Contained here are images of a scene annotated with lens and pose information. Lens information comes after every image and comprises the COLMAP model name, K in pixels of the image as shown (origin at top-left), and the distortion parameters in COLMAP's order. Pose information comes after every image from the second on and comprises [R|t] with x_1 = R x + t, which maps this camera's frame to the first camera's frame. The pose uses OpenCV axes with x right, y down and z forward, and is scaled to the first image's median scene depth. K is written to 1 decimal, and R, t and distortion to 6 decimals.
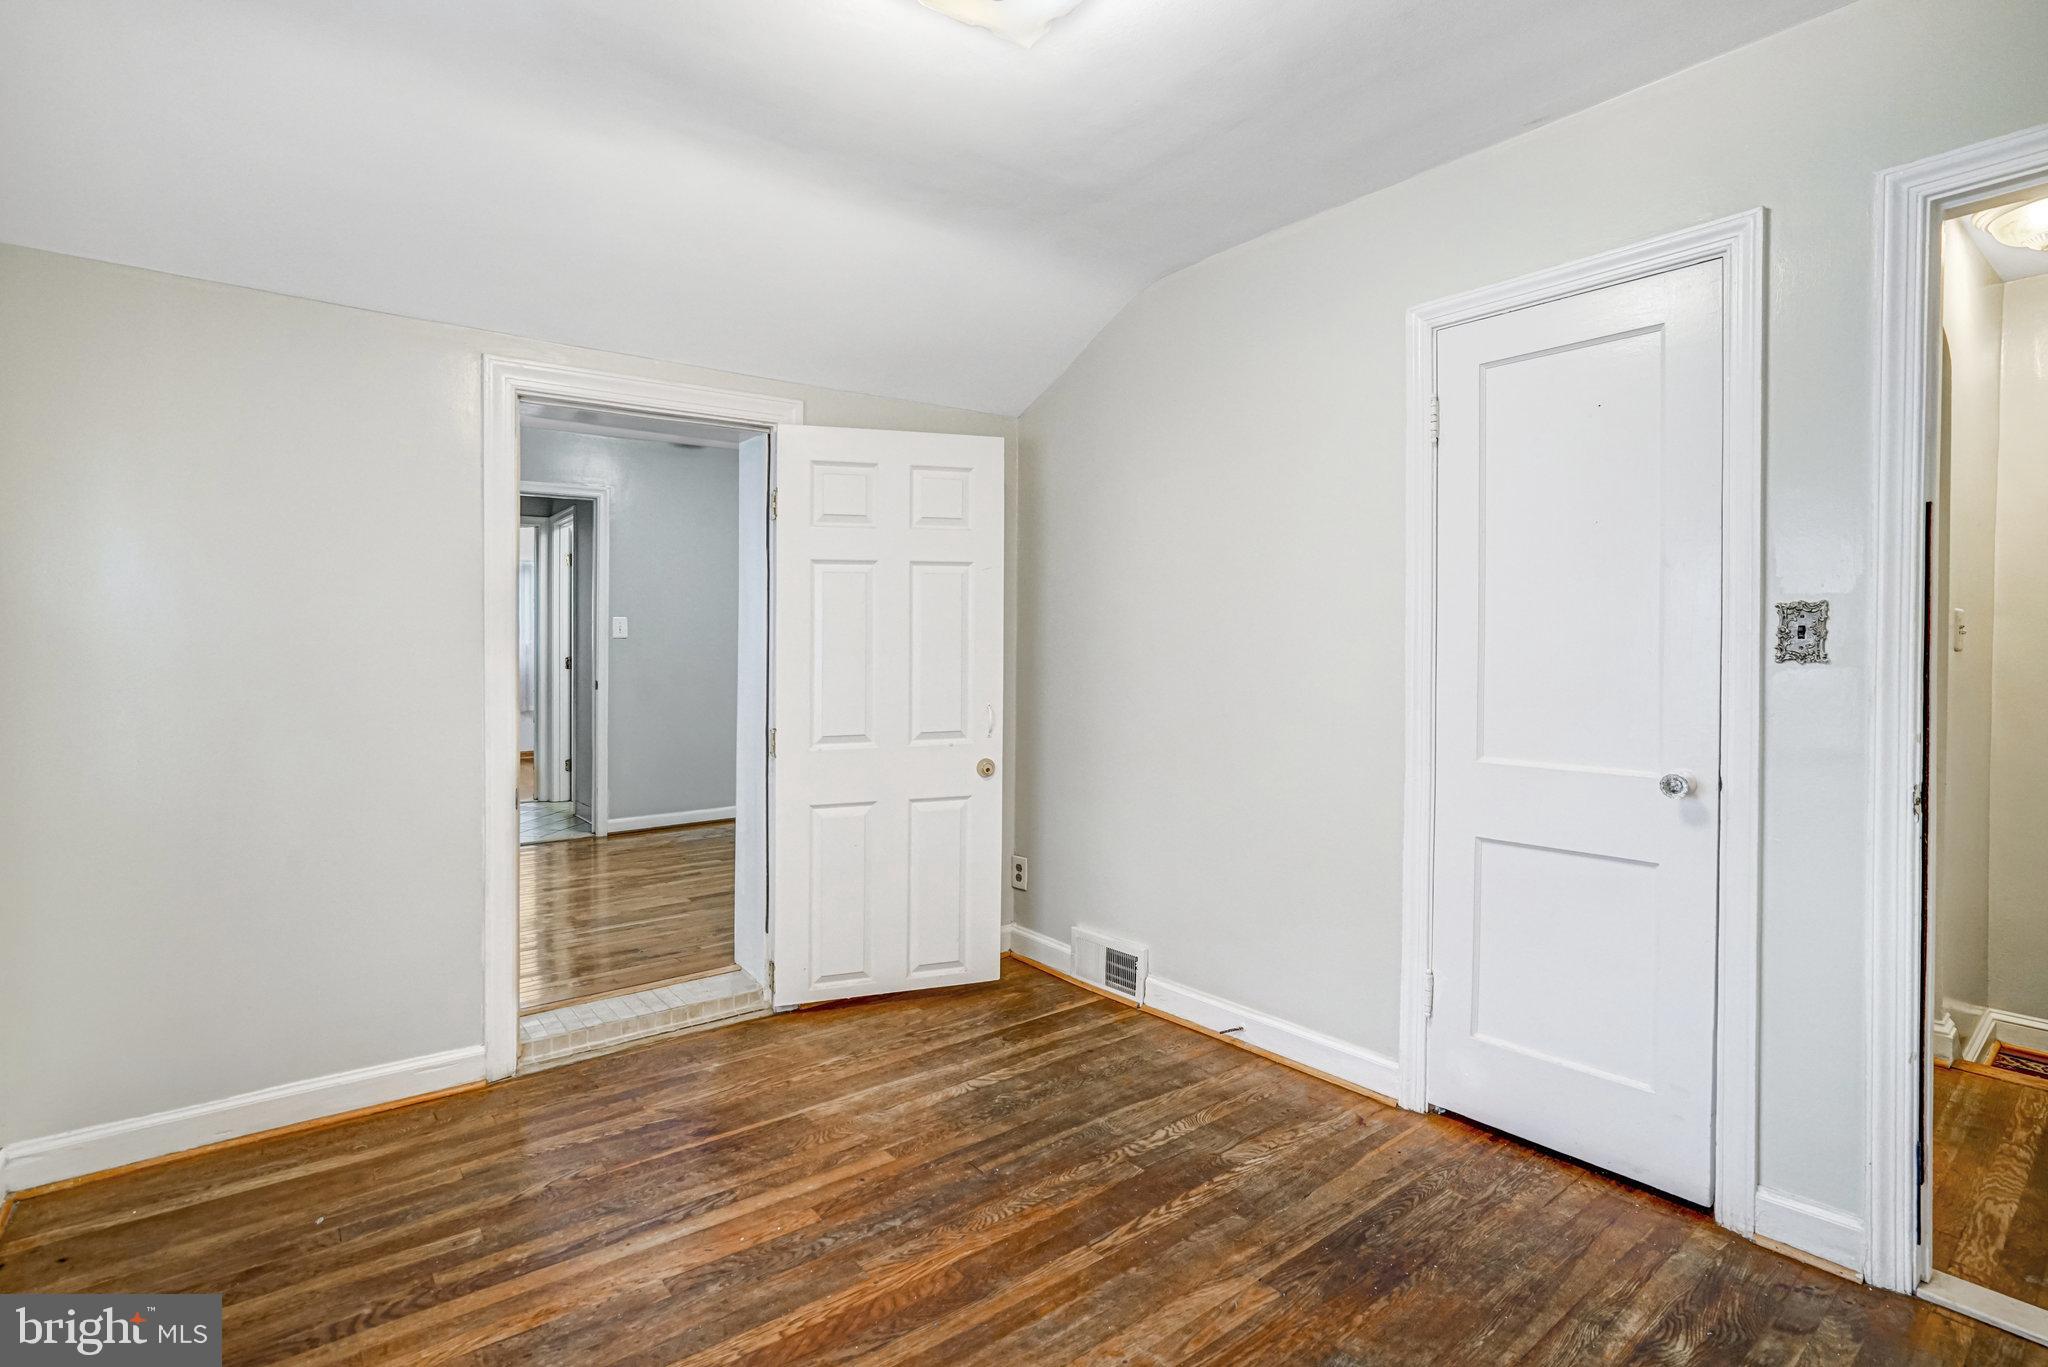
lens RADIAL K [[986.9, 0, 1007.8], [0, 986.9, 672.7], [0, 0, 1]] dist [-0.045937, 0.019607]
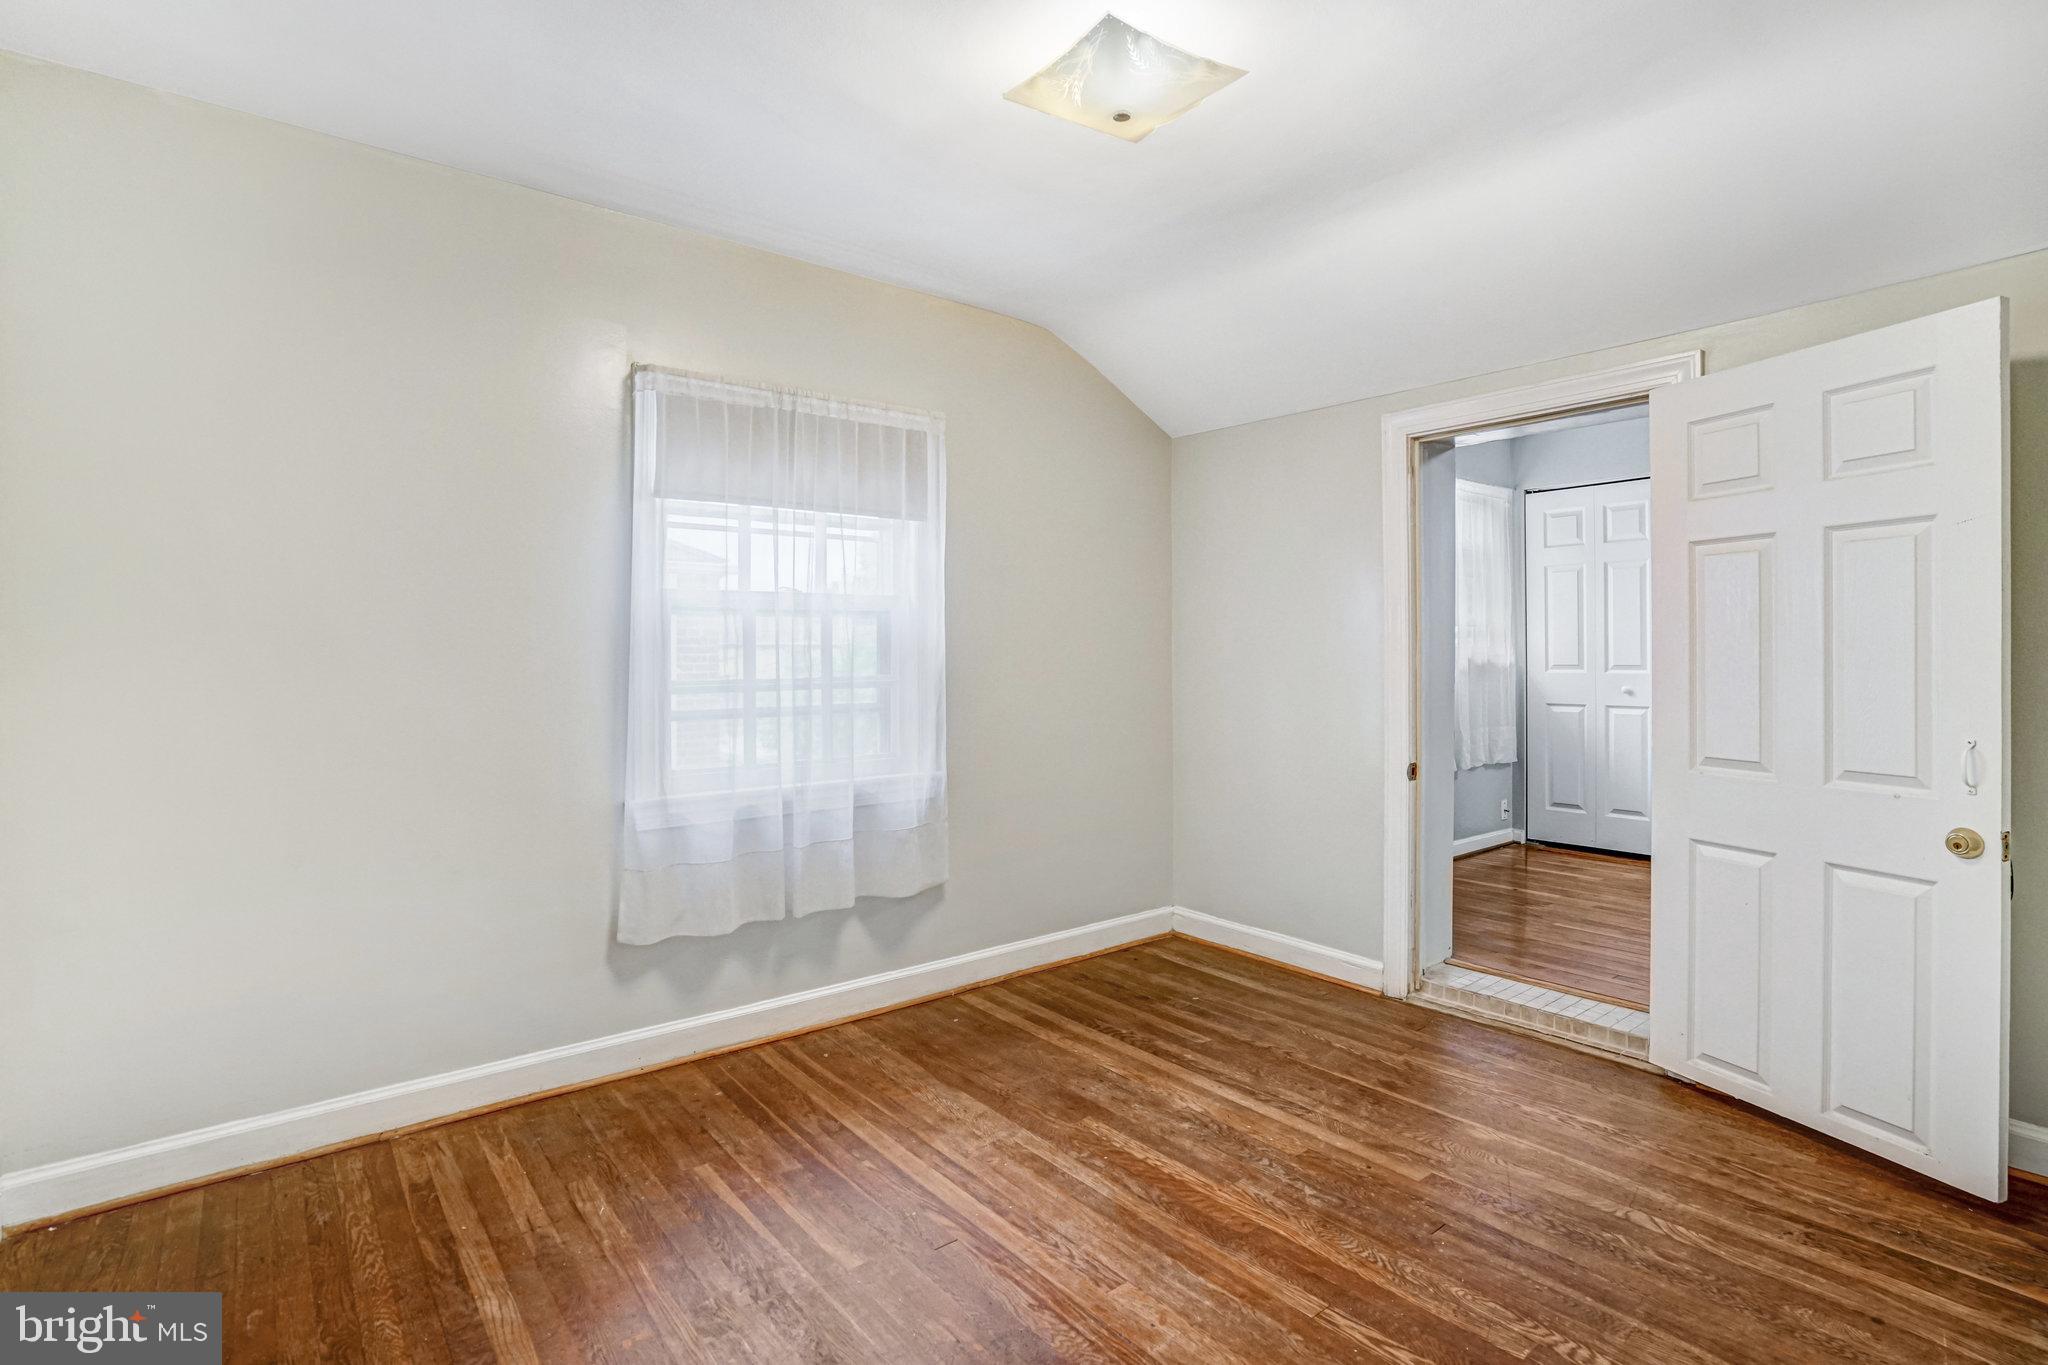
lens RADIAL K [[986.9, 0, 1007.8], [0, 986.9, 671.7], [0, 0, 1]] dist [-0.045937, 0.019607]
pose [[0.032558, 0.032794, -0.998932, 0.761208], [-0.025593, 0.999161, 0.031967, -0.019213], [0.999142, 0.024525, 0.033370, 0.523347]]
